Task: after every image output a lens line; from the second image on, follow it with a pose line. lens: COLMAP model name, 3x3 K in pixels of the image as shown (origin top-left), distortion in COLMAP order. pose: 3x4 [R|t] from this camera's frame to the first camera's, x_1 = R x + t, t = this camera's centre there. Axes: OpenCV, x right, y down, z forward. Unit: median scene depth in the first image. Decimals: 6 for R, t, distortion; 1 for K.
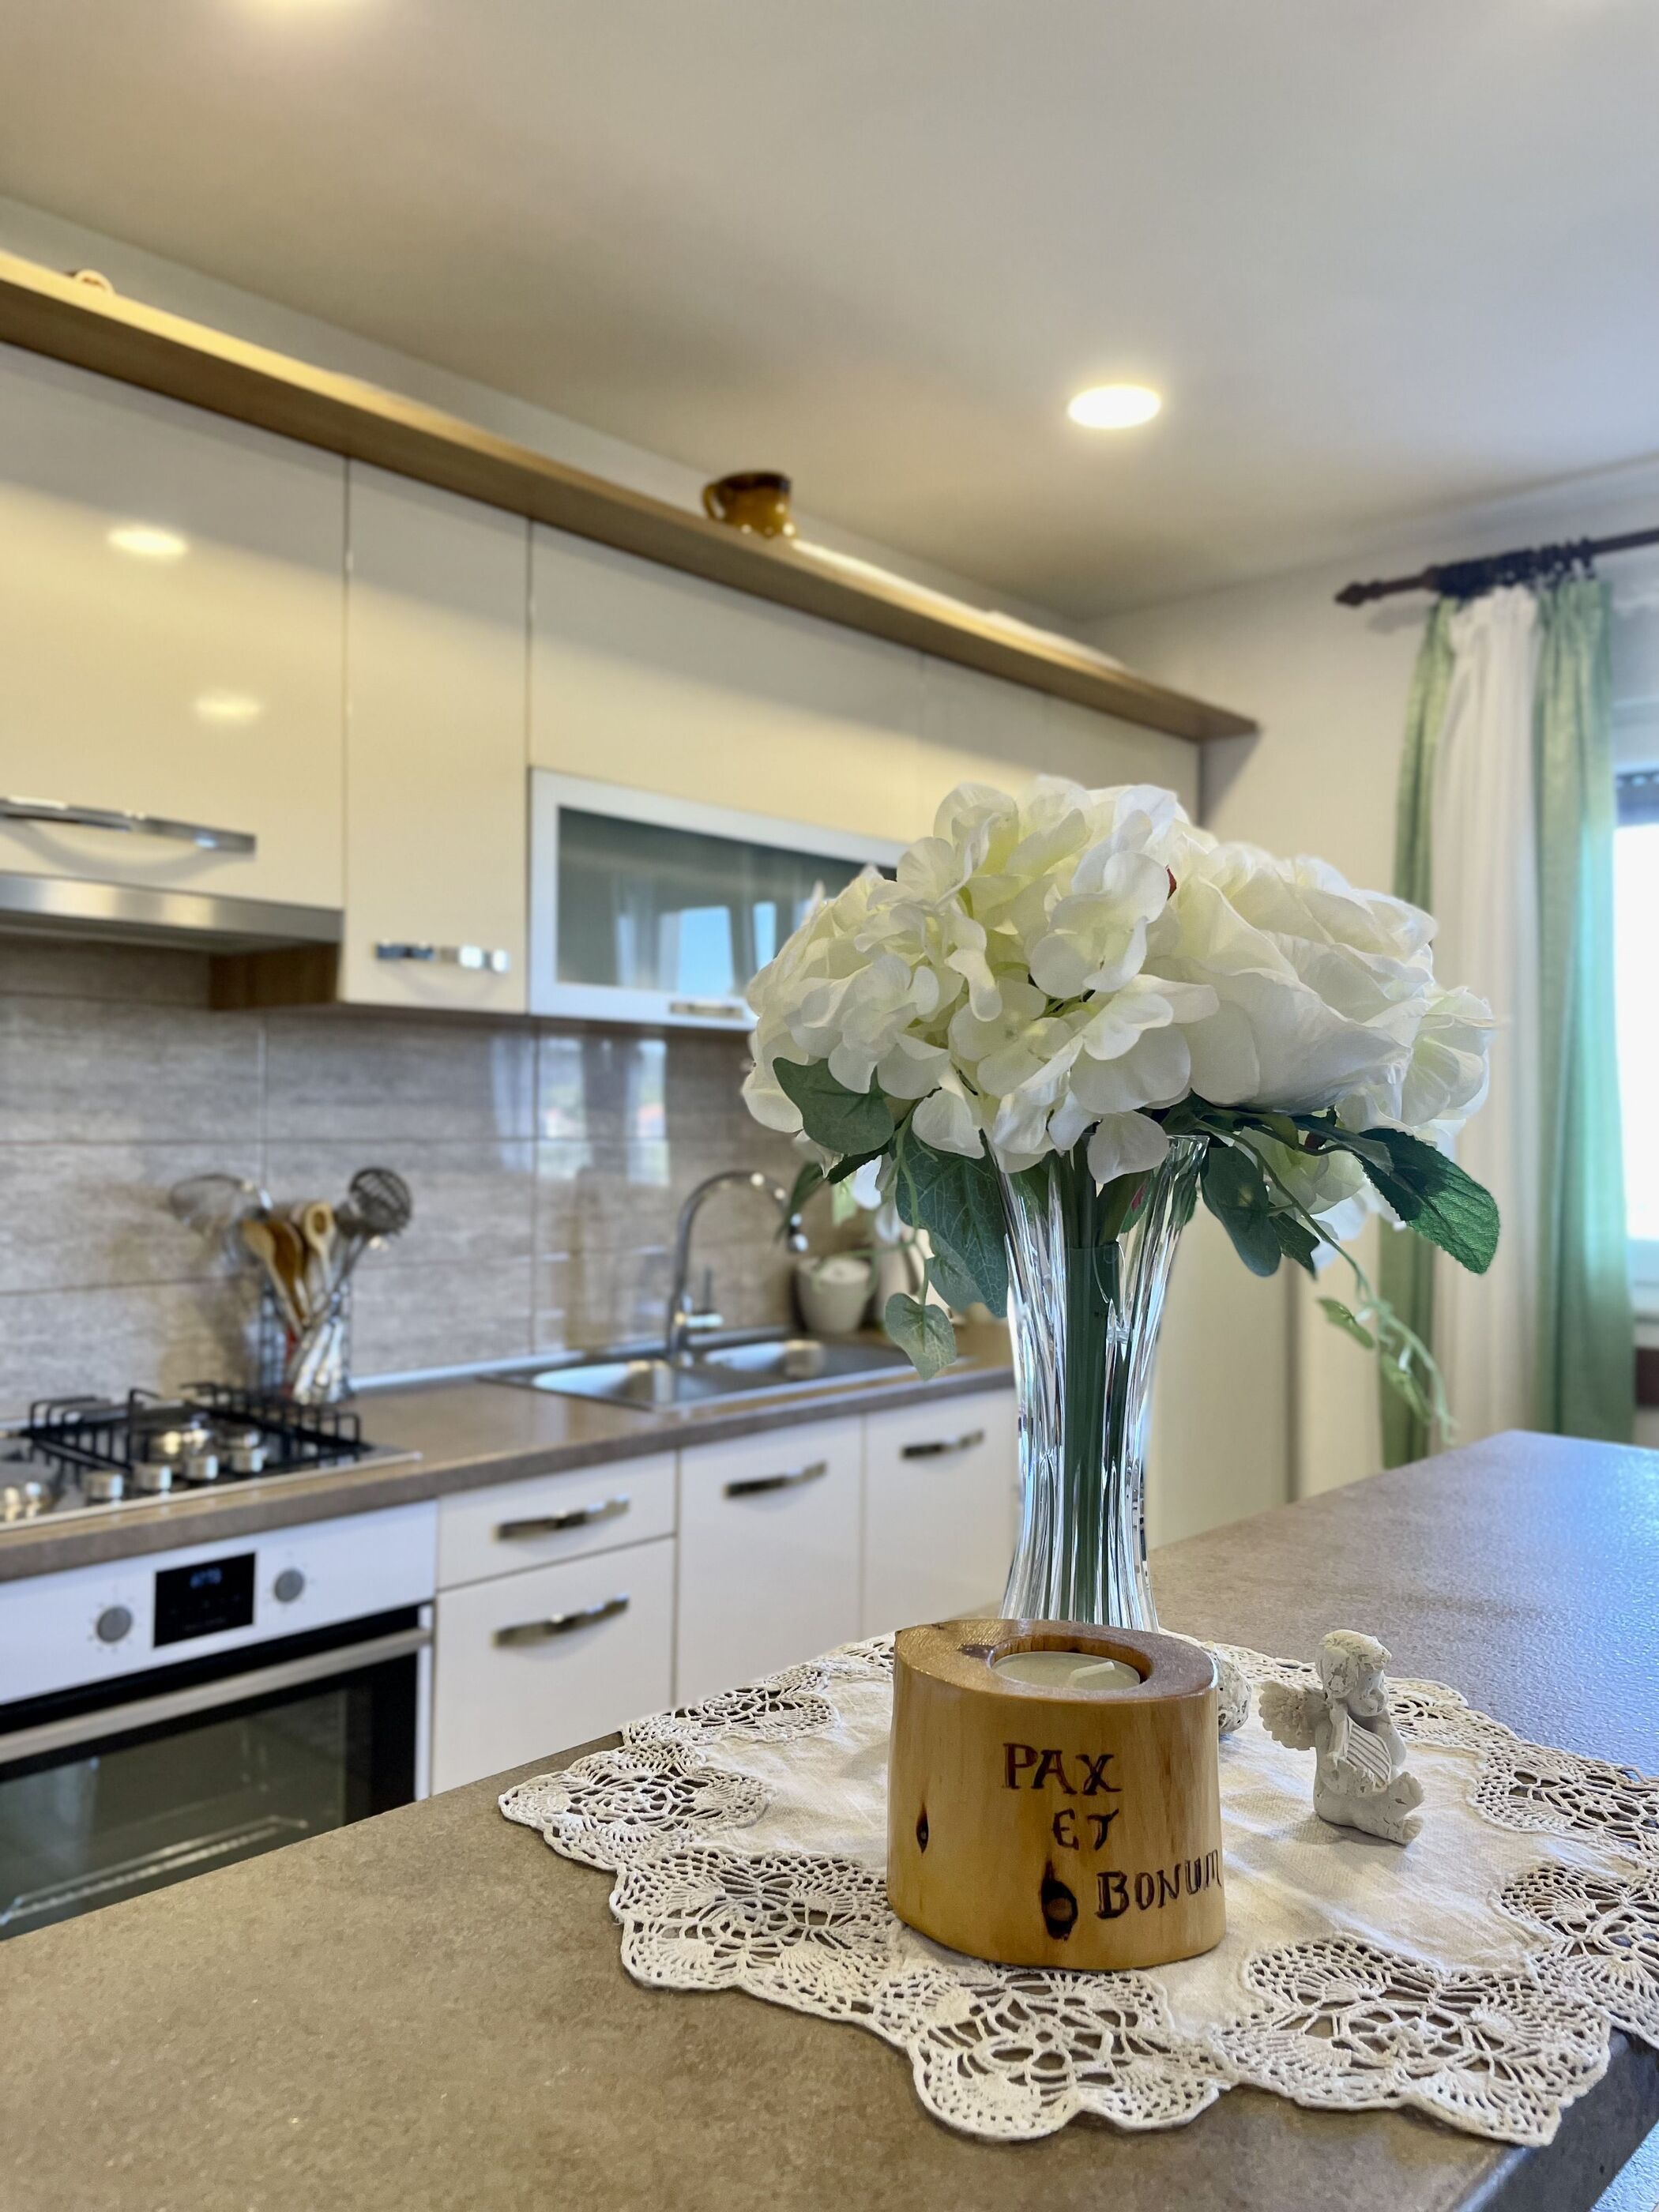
lens RADIAL K [[1667.8, 0, 819.3], [0, 1667.8, 1132.1], [0, 0, 1]] dist [0.085266, -0.111852]
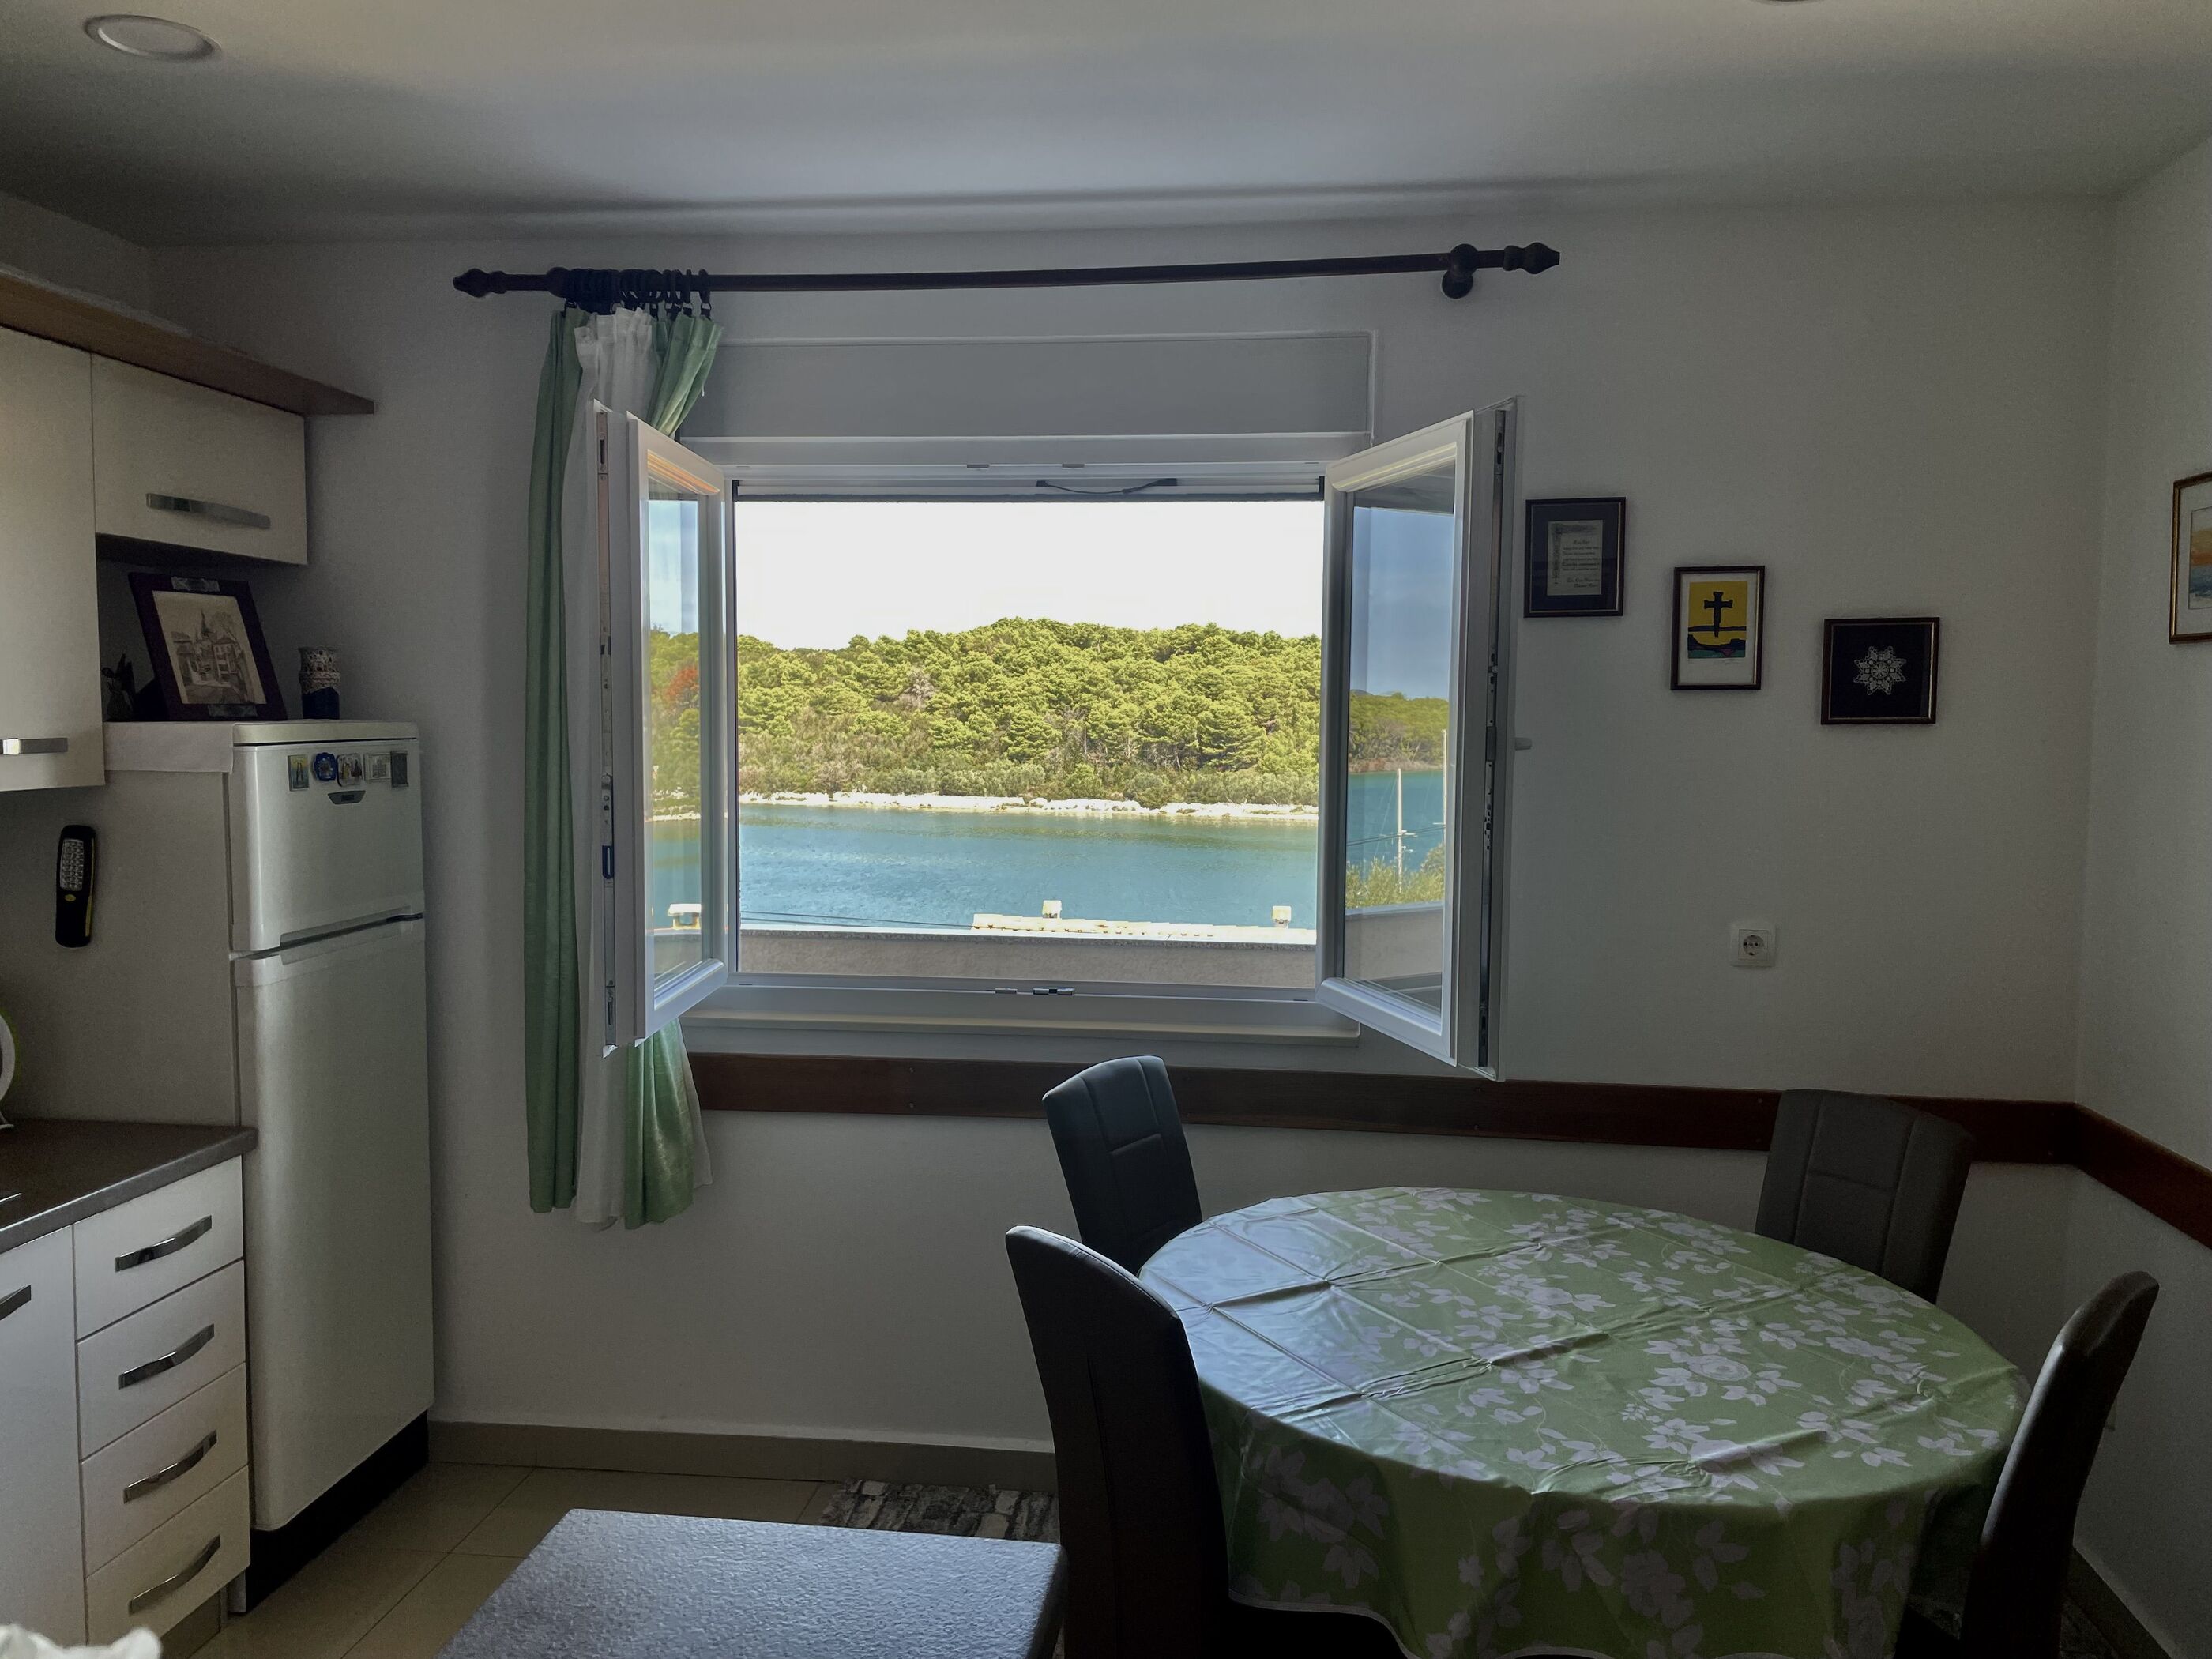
lens RADIAL K [[1667.8, 0, 1107.5], [0, 1667.8, 826.7], [0, 0, 1]] dist [0.085266, -0.111852]
pose [[0.811297, -0.047168, 0.582728, 0.062116], [0.007998, 0.997542, 0.069609, -0.115755], [-0.584579, -0.051813, 0.809681, 0.047529]]
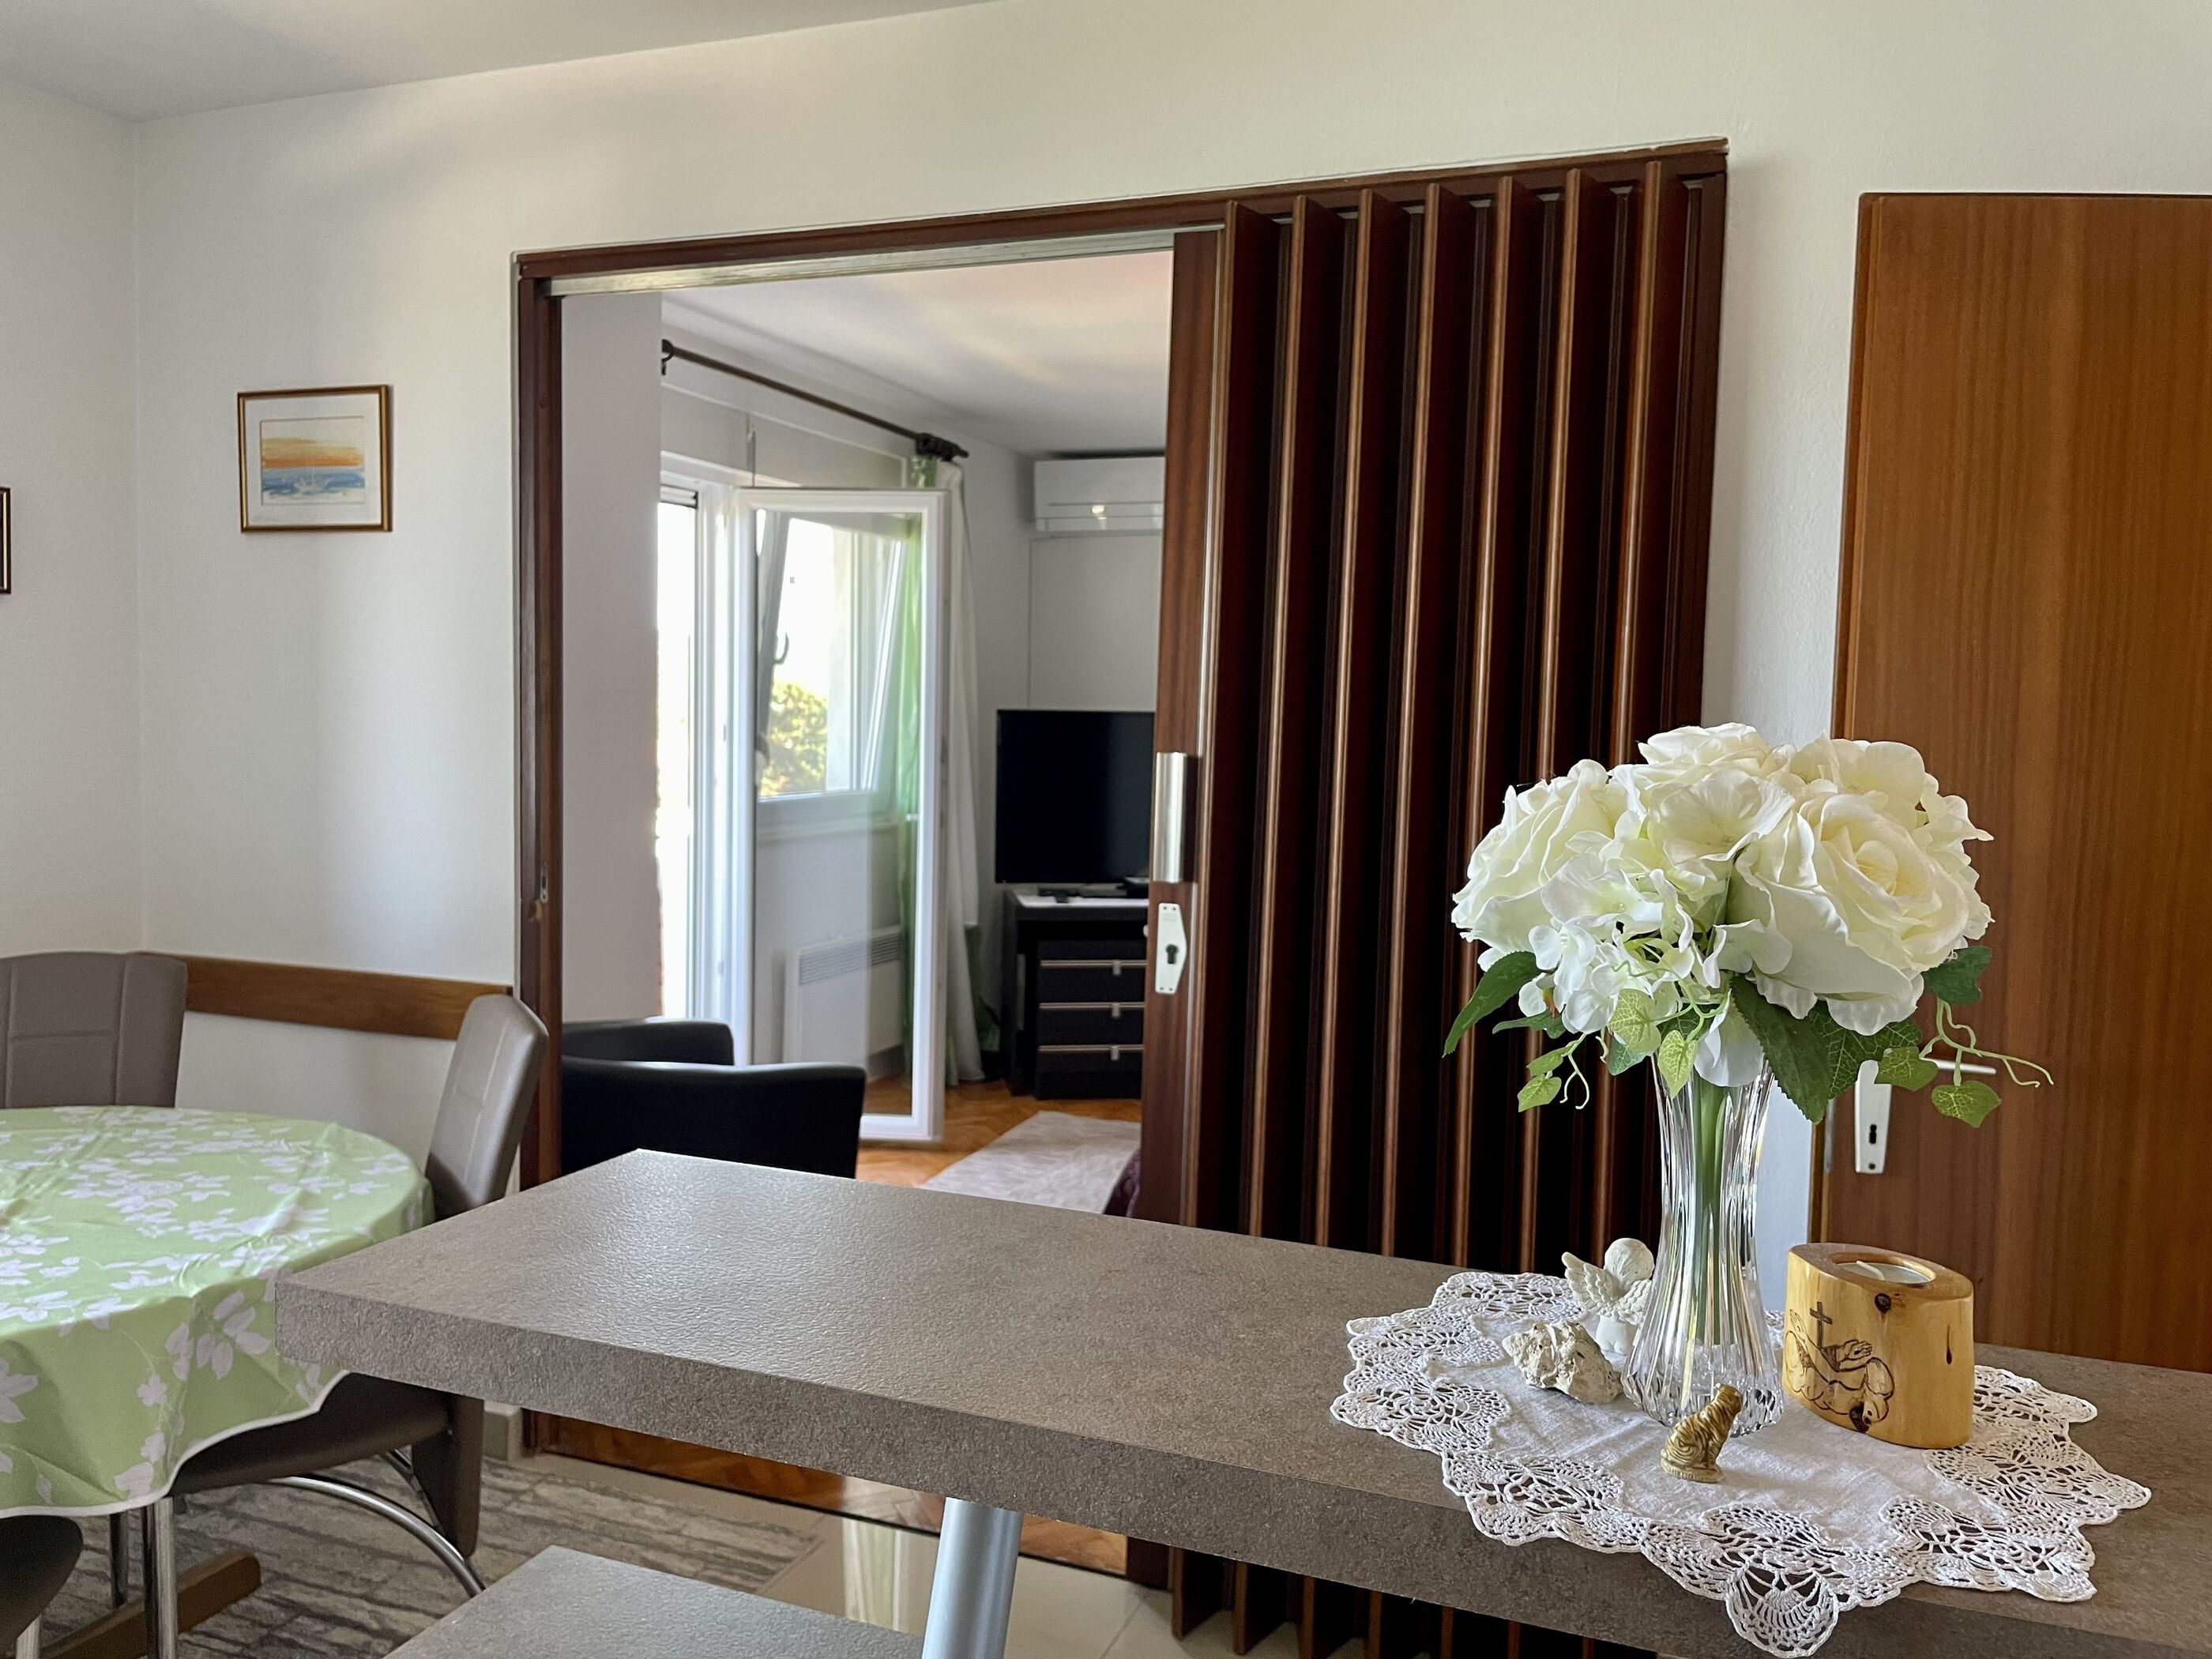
lens RADIAL K [[1667.8, 0, 1134.9], [0, 1667.8, 828.6], [0, 0, 1]] dist [0.085266, -0.111852]
pose [[-0.381617, -0.086004, 0.920311, -0.200425], [-0.021883, 0.996223, 0.084025, -0.049213], [-0.924061, 0.011926, -0.382058, 0.421957]]
